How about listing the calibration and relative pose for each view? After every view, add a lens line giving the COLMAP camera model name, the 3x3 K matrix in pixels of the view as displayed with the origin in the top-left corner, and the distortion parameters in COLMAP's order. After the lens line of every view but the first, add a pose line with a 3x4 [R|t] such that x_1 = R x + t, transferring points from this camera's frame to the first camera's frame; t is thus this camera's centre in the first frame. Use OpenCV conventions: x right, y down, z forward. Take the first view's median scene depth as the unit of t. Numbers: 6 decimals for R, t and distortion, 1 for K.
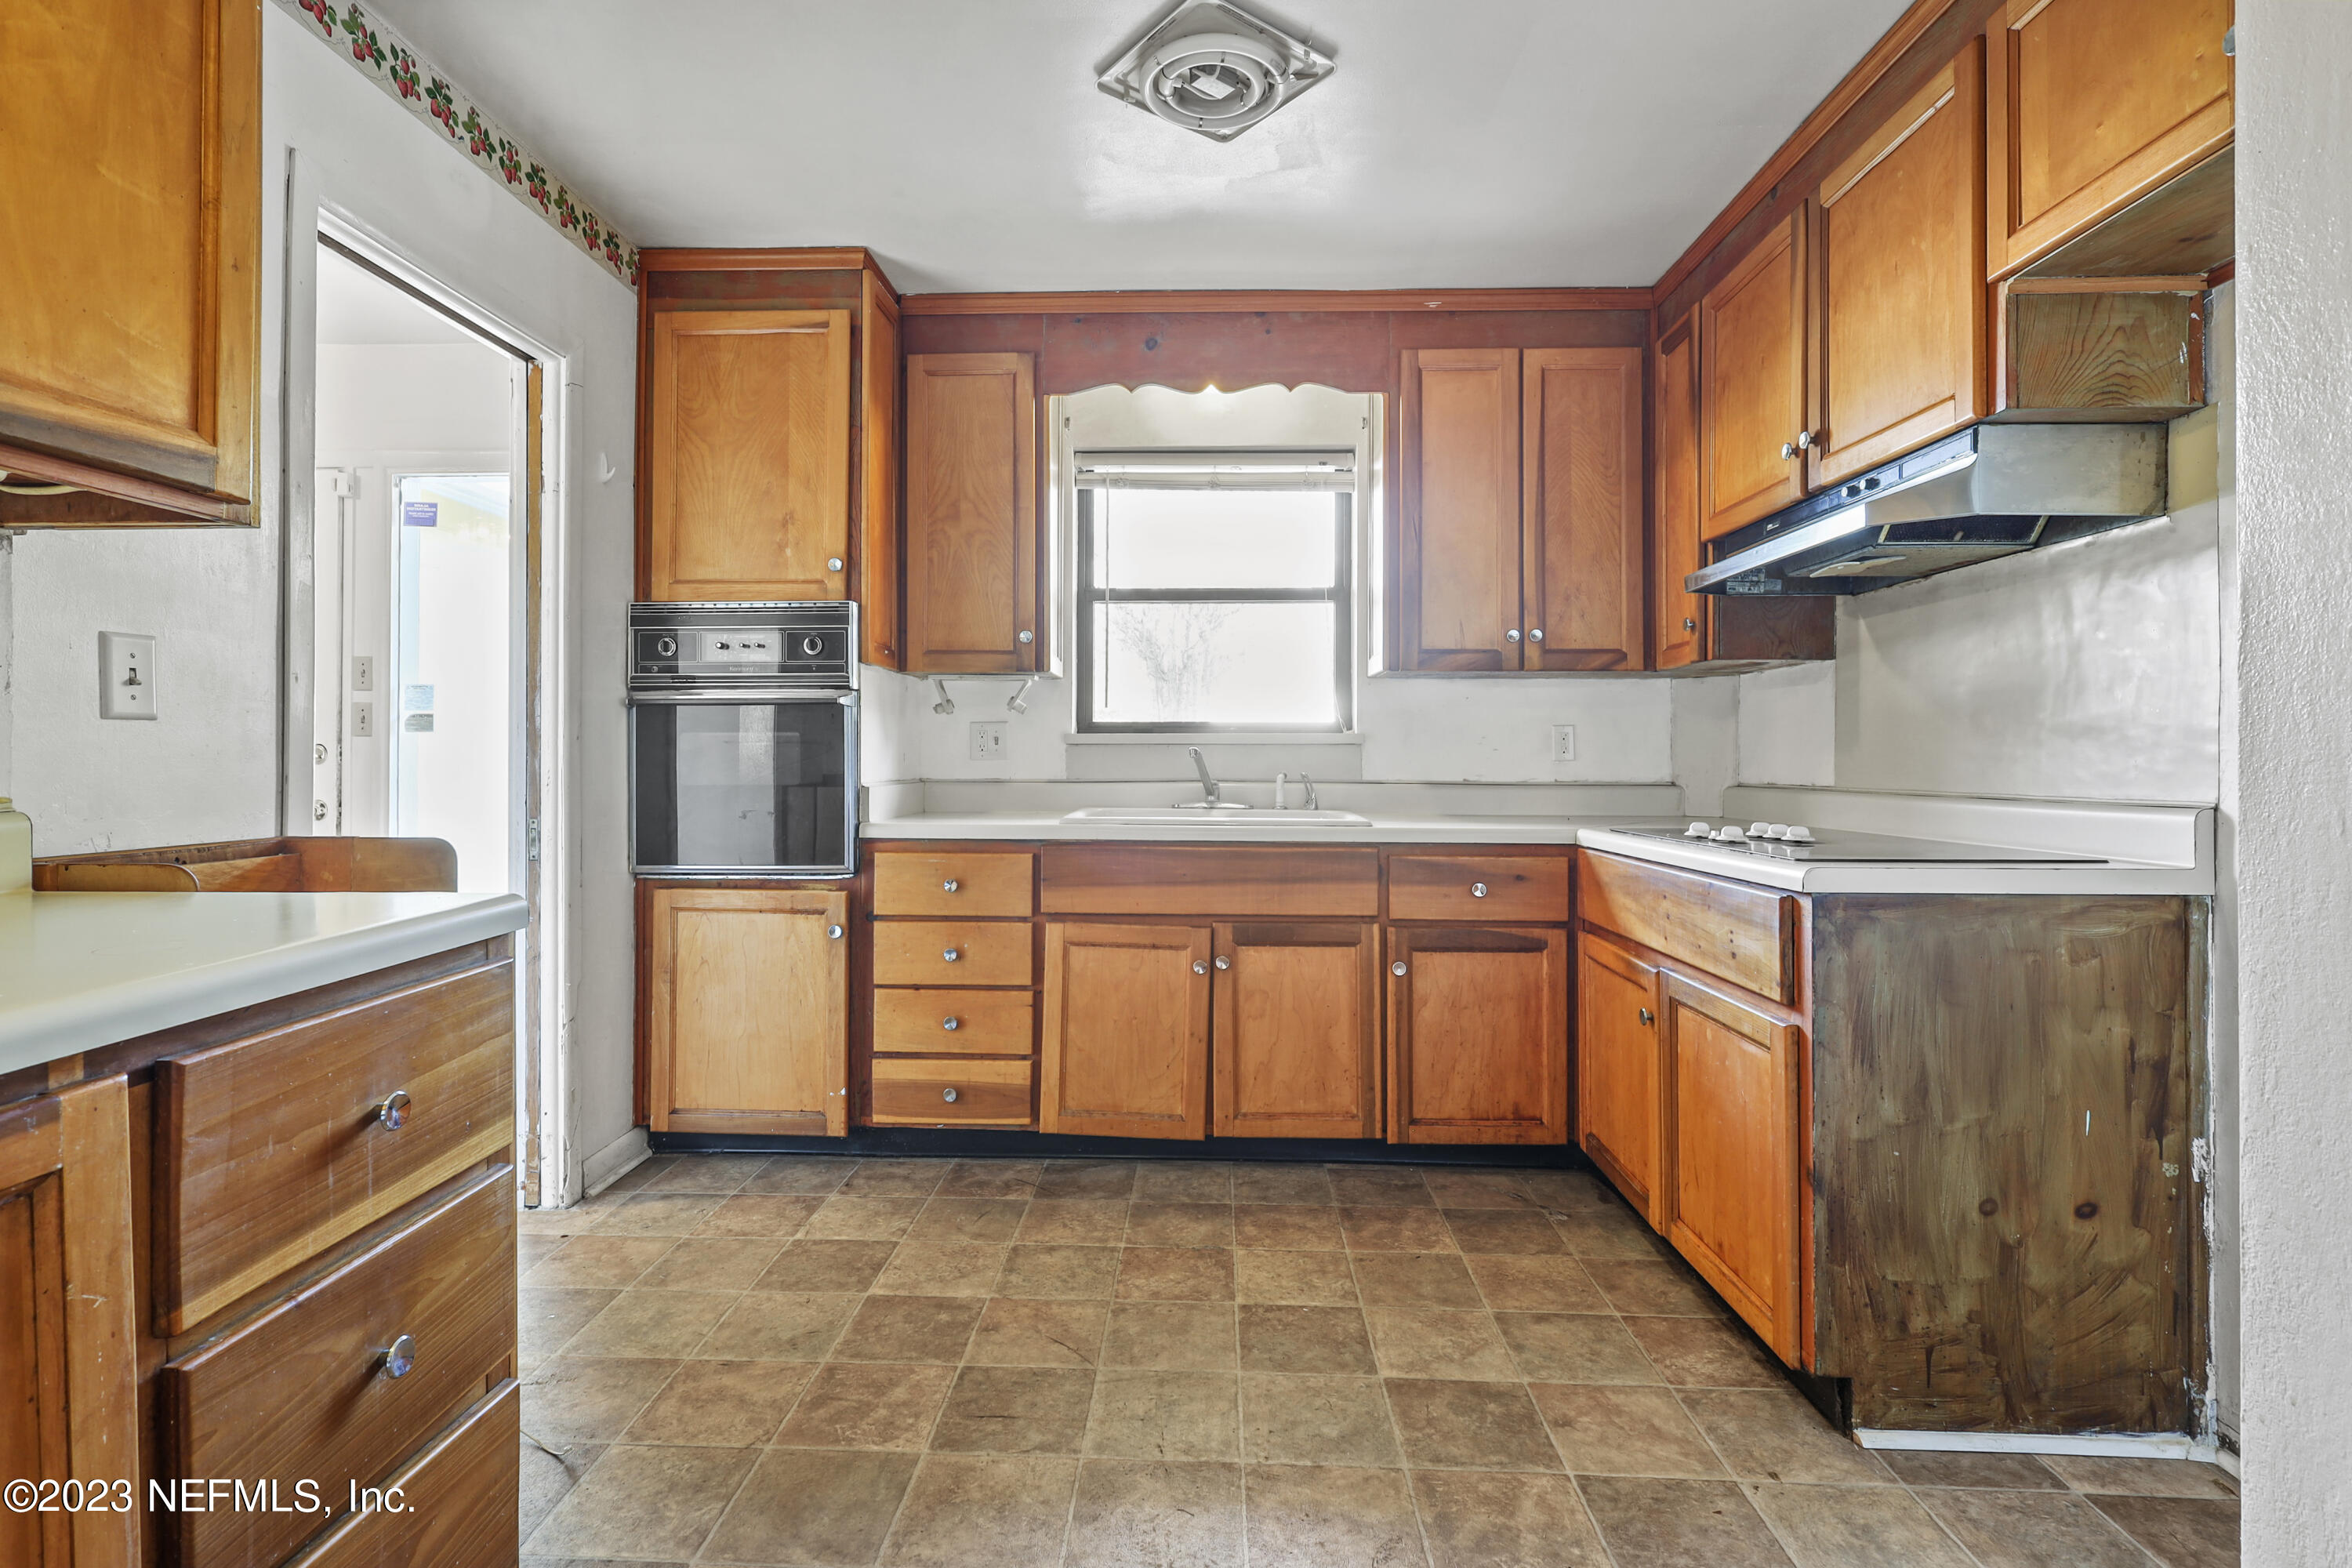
lens RADIAL K [[1106.8, 0, 1178.6], [0, 1106.8, 770.1], [0, 0, 1]] dist [-0.011126, -0.001889]
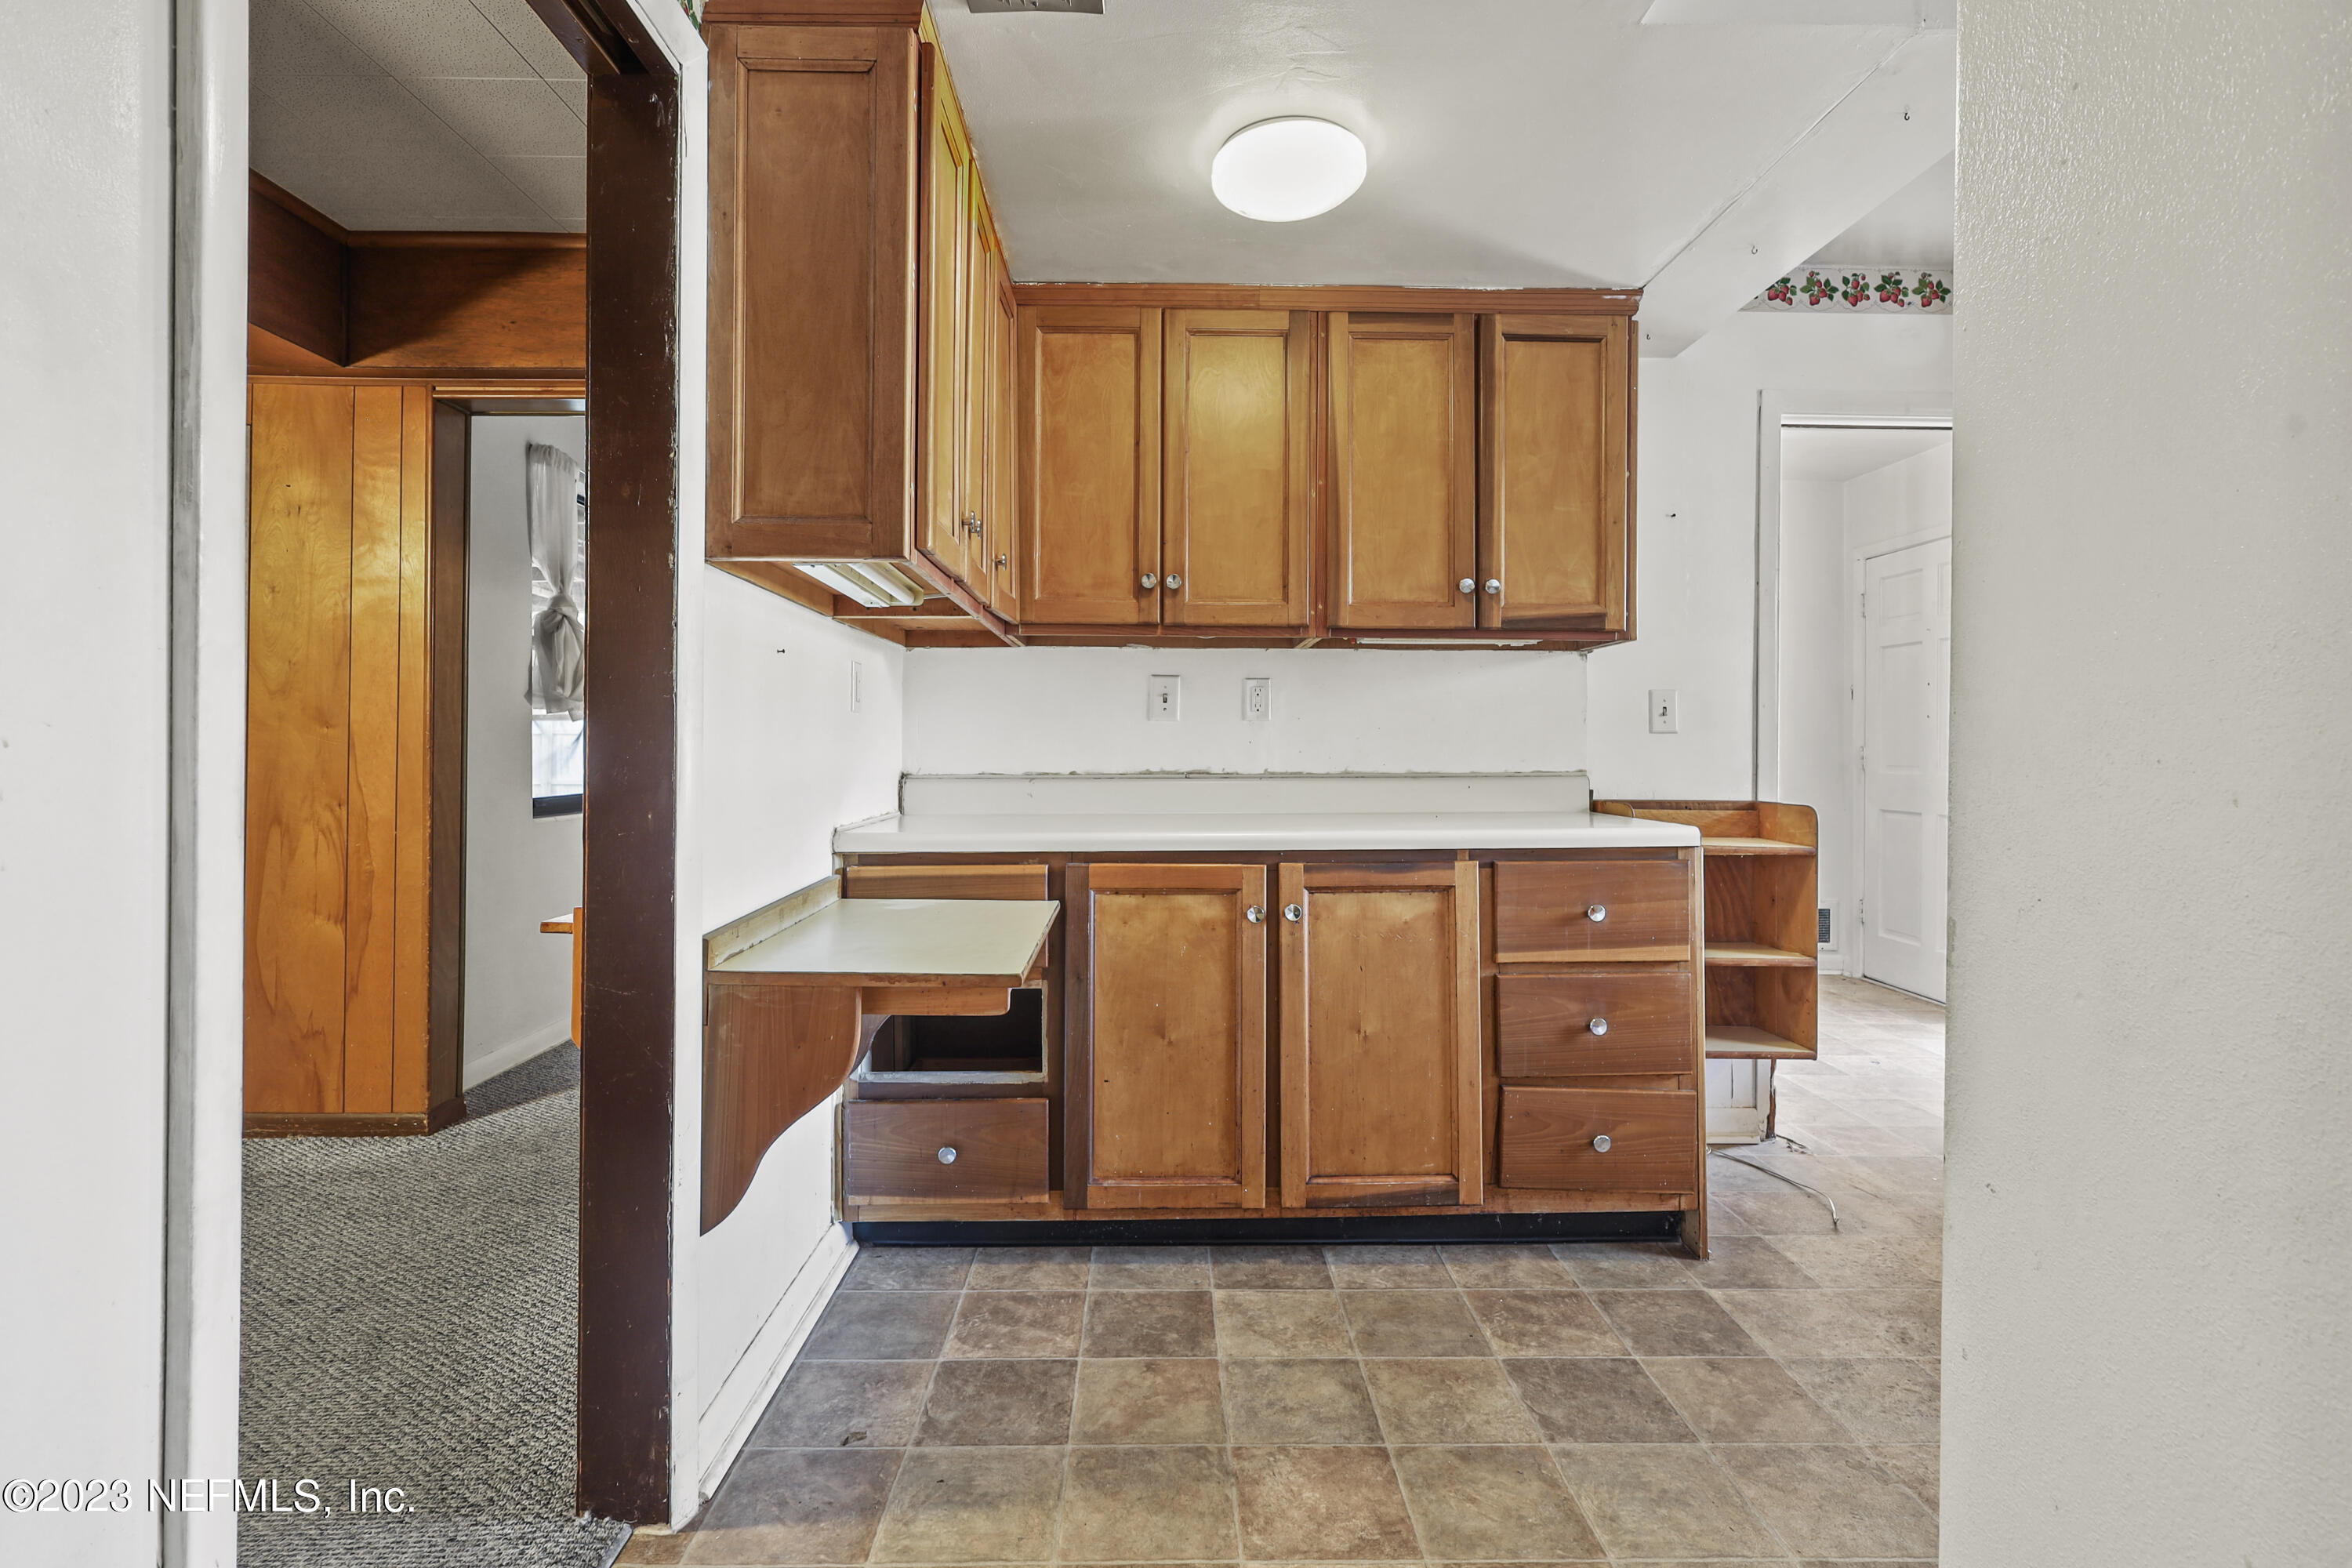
lens RADIAL K [[1106.8, 0, 1181.6], [0, 1106.8, 763.7], [0, 0, 1]] dist [-0.011126, -0.001889]
pose [[0.065333, 0.012276, -0.997788, 4.835351], [-0.020173, 0.999736, 0.010980, 0.019503], [0.997660, 0.019411, 0.065564, 0.077845]]
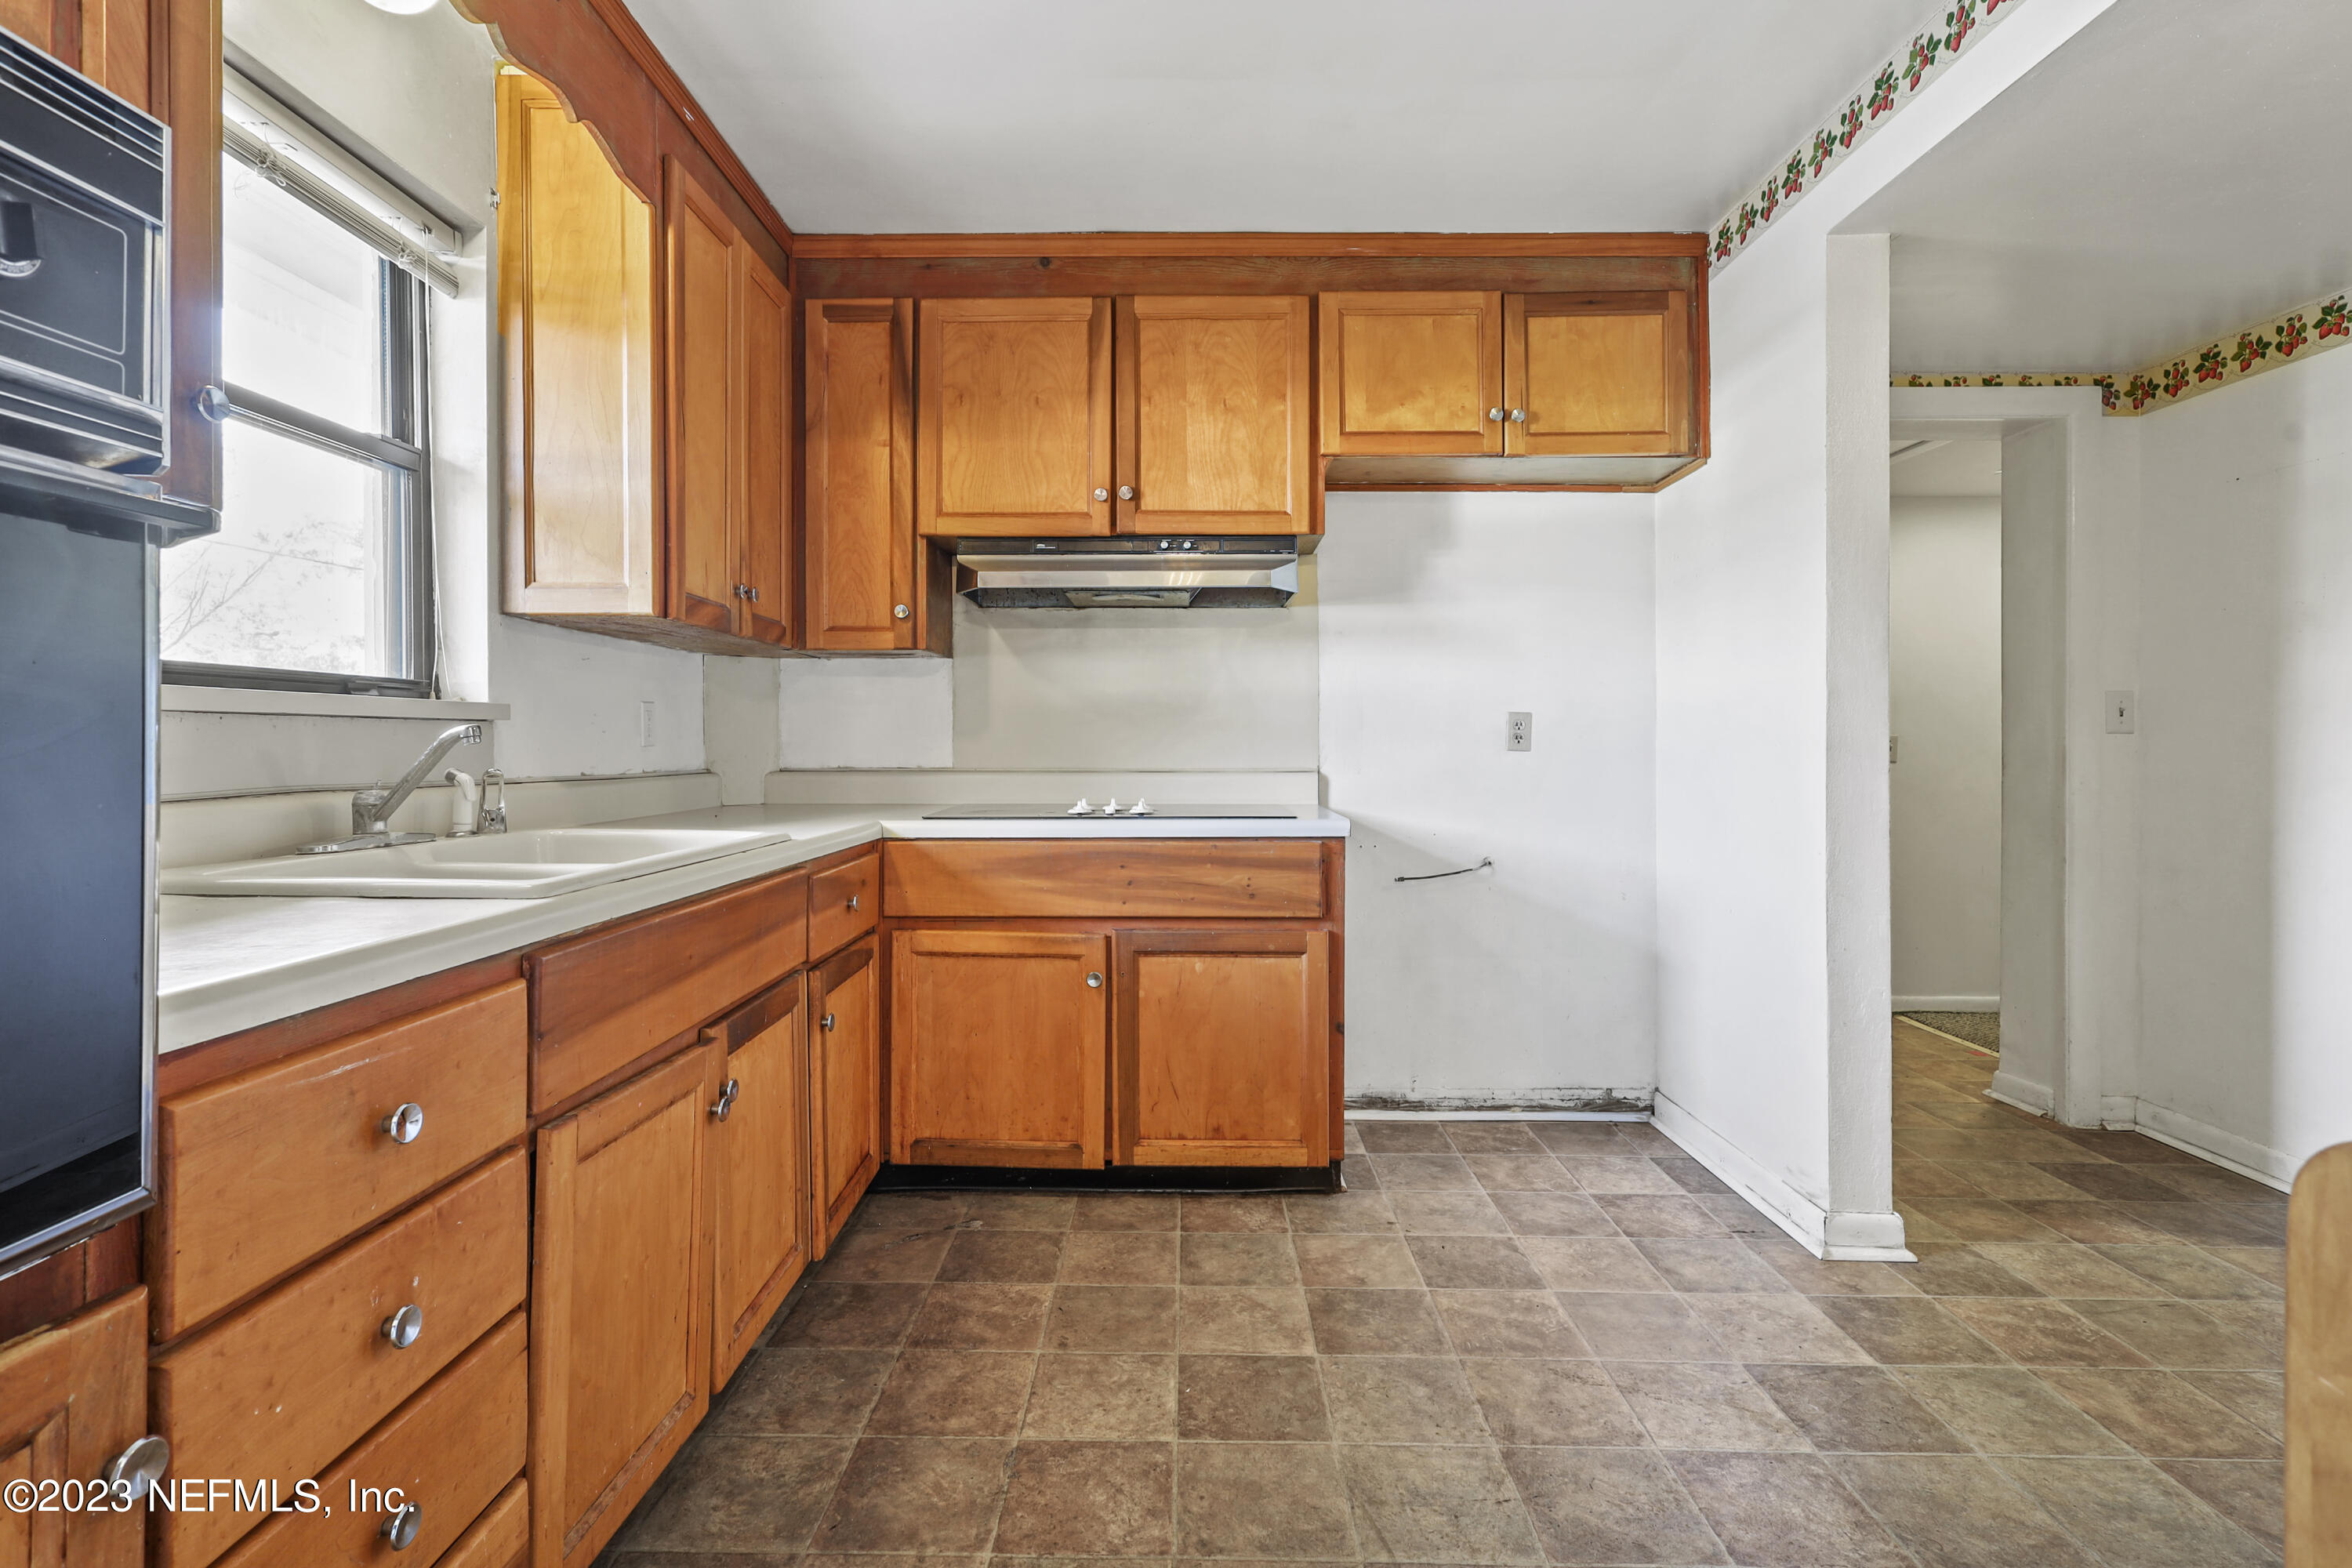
lens RADIAL K [[1106.8, 0, 1166.2], [0, 1106.8, 753.0], [0, 0, 1]] dist [-0.011126, -0.001889]
pose [[-0.023761, -0.011871, 0.999647, -0.550894], [0.007052, 0.999903, 0.012041, -0.012581], [-0.999693, 0.007336, -0.023675, 0.773258]]
